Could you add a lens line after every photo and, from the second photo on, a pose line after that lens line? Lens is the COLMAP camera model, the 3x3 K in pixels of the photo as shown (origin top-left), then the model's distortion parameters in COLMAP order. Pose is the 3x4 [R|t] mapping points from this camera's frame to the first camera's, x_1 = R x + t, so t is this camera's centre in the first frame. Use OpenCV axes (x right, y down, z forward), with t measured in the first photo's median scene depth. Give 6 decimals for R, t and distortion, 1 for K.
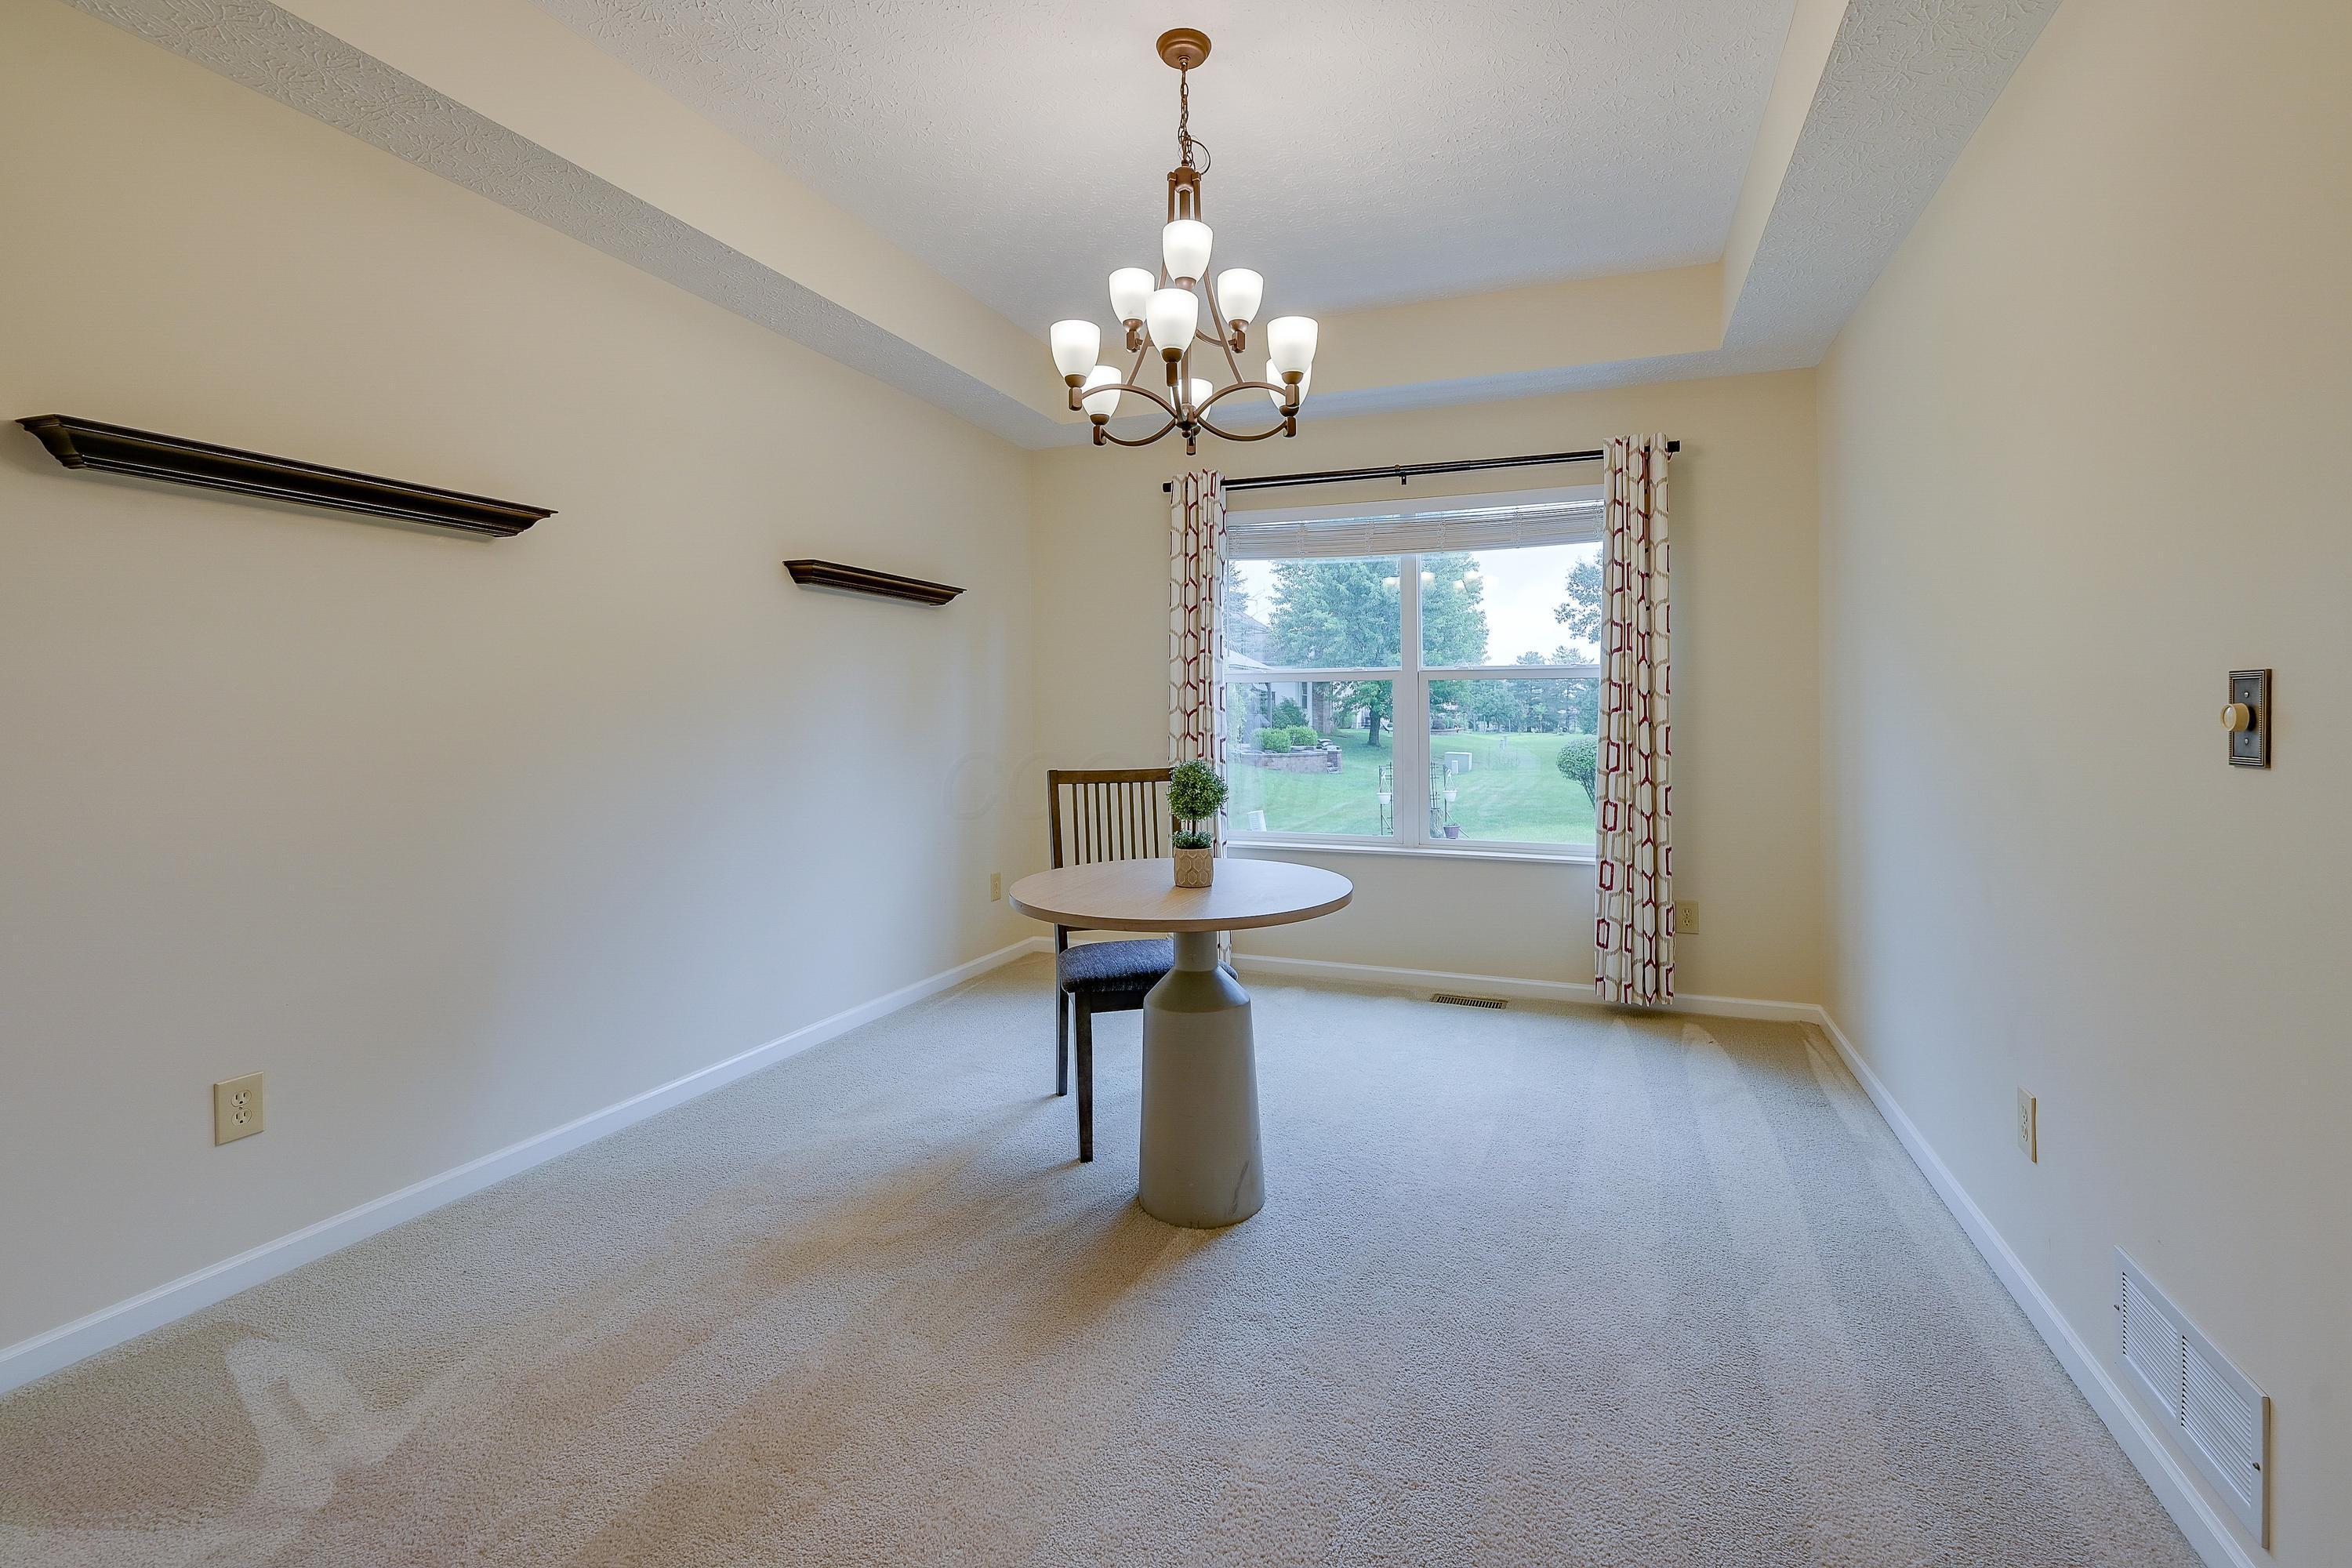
lens RADIAL K [[996.1, 0, 1186.4], [0, 996.1, 778.2], [0, 0, 1]] dist [-0.001601, -0.000052]
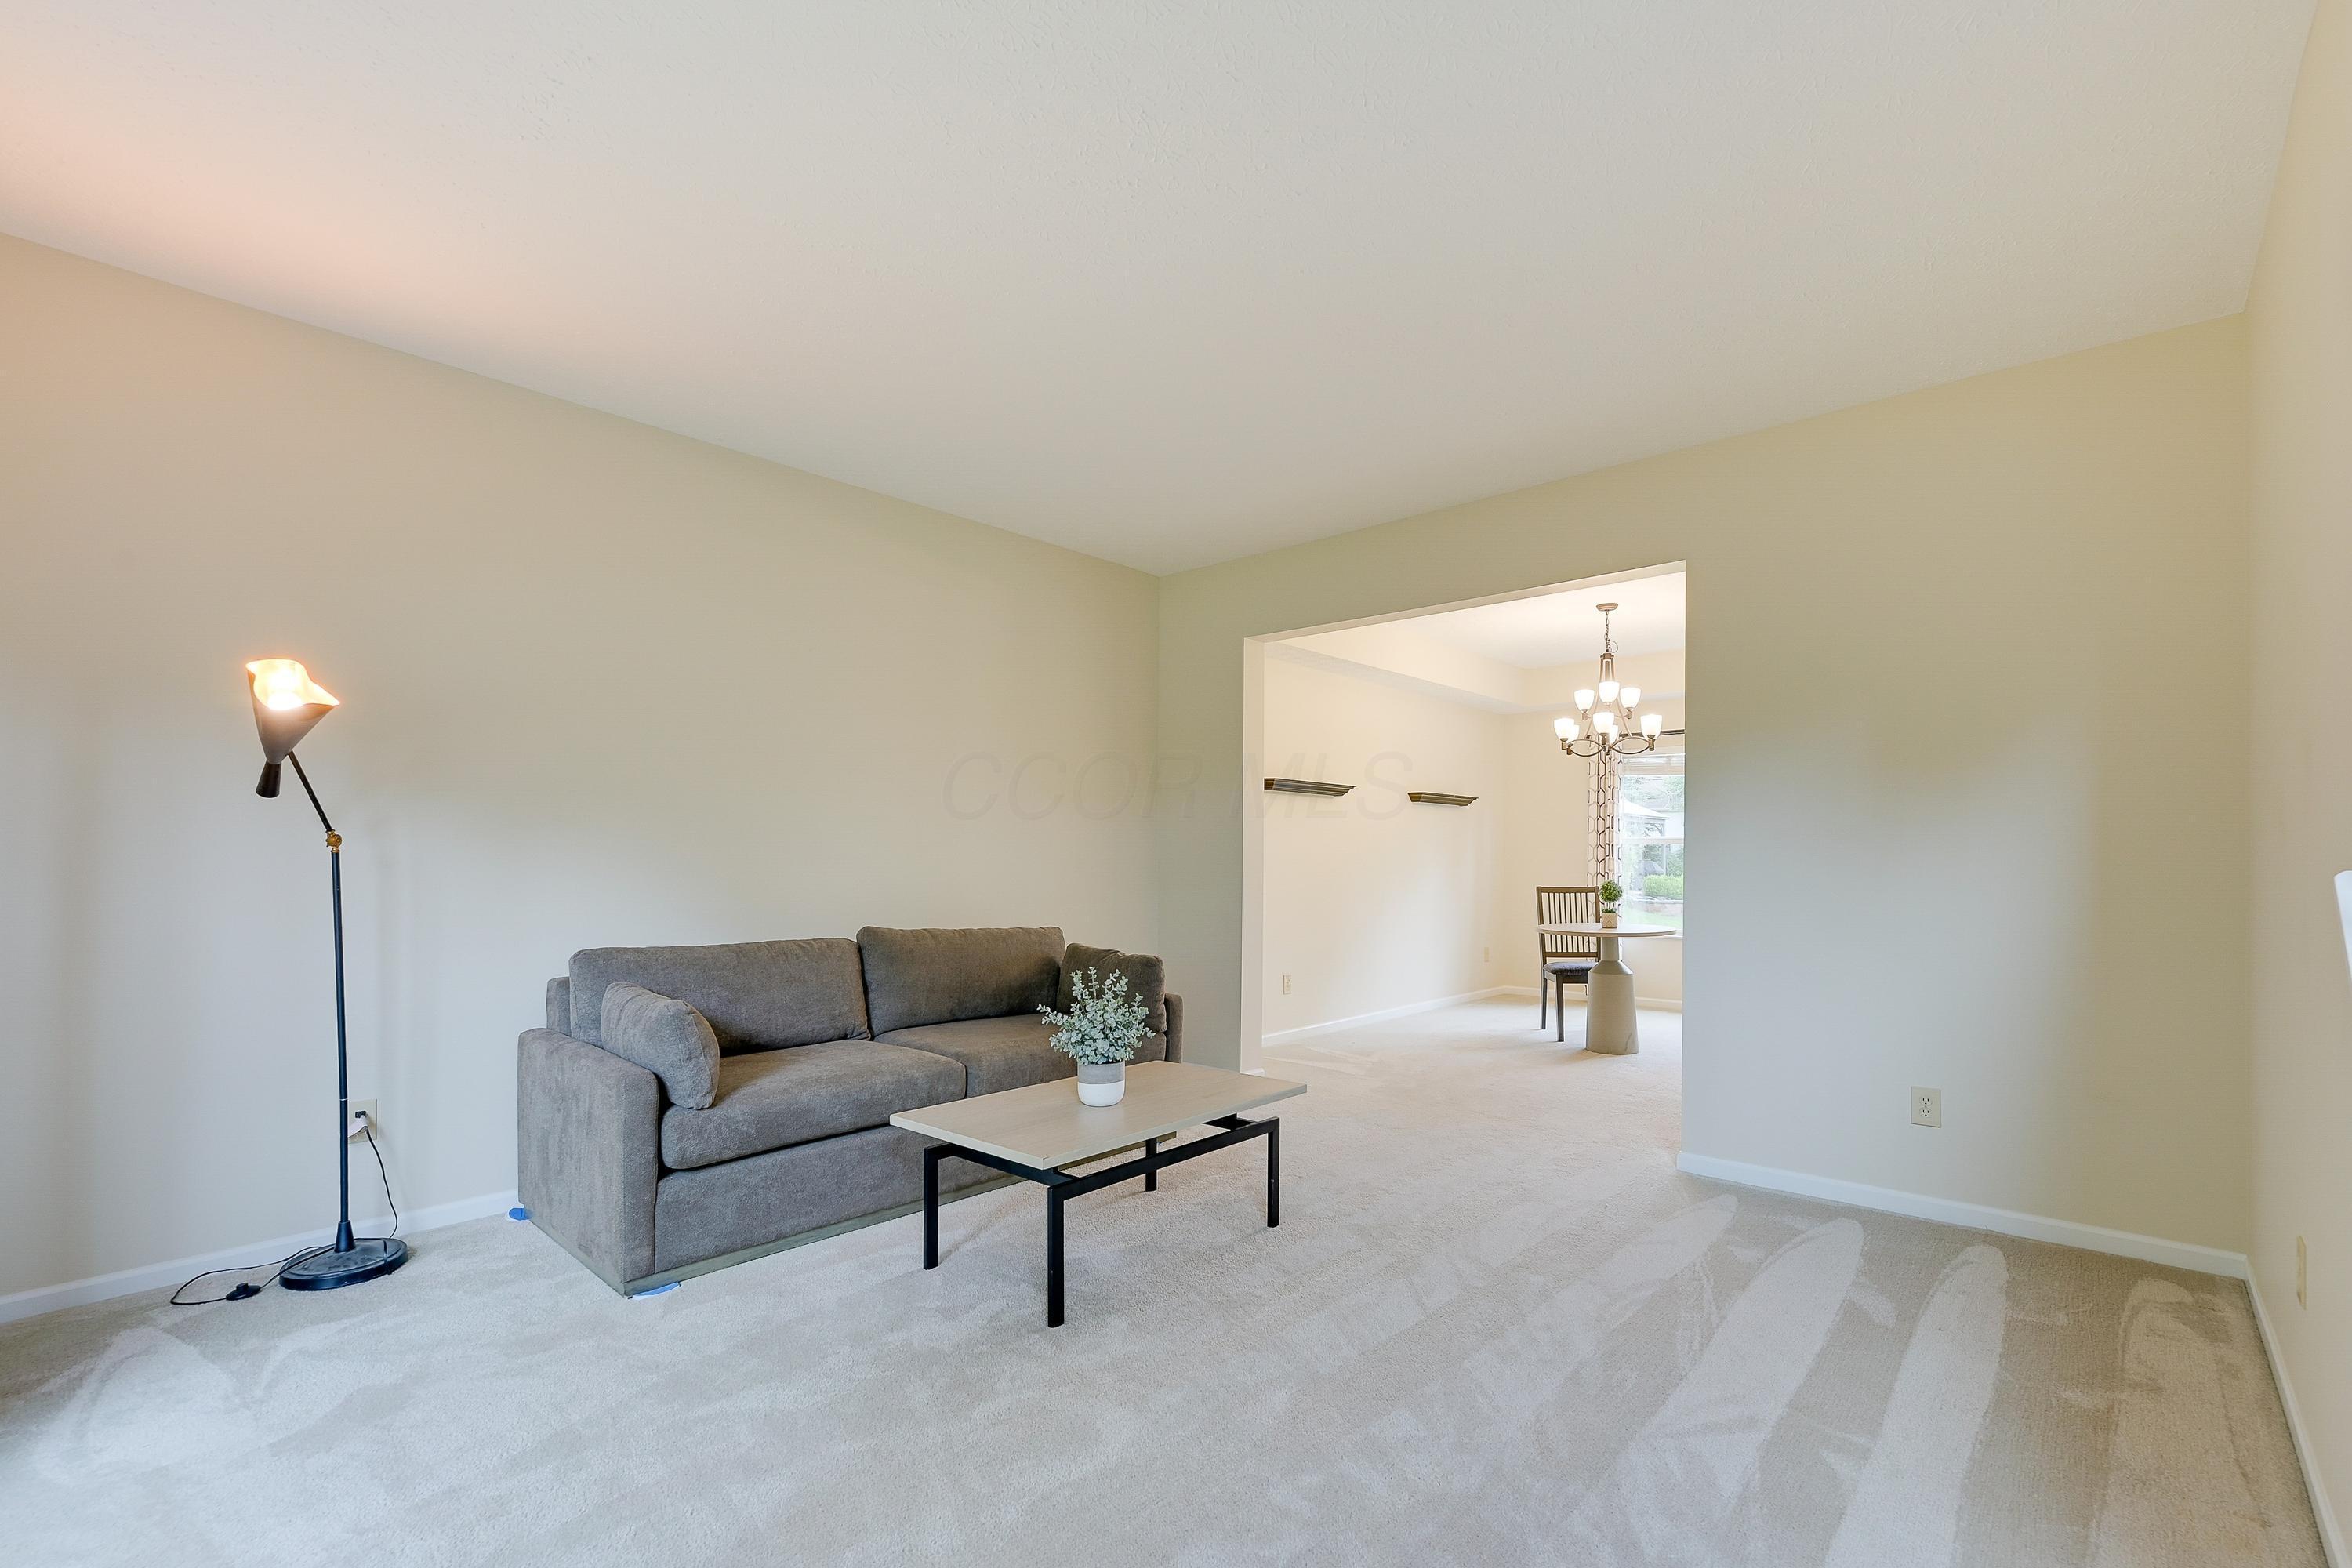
lens RADIAL K [[1053.5, 0, 1180.6], [0, 1053.5, 874.9], [0, 0, 1]] dist [-0.000294, -0.000001]
pose [[0.938507, 0.008800, -0.345149, -0.073383], [-0.026228, 0.998604, -0.045855, 0.097678], [0.344264, 0.052088, 0.937427, -1.536348]]
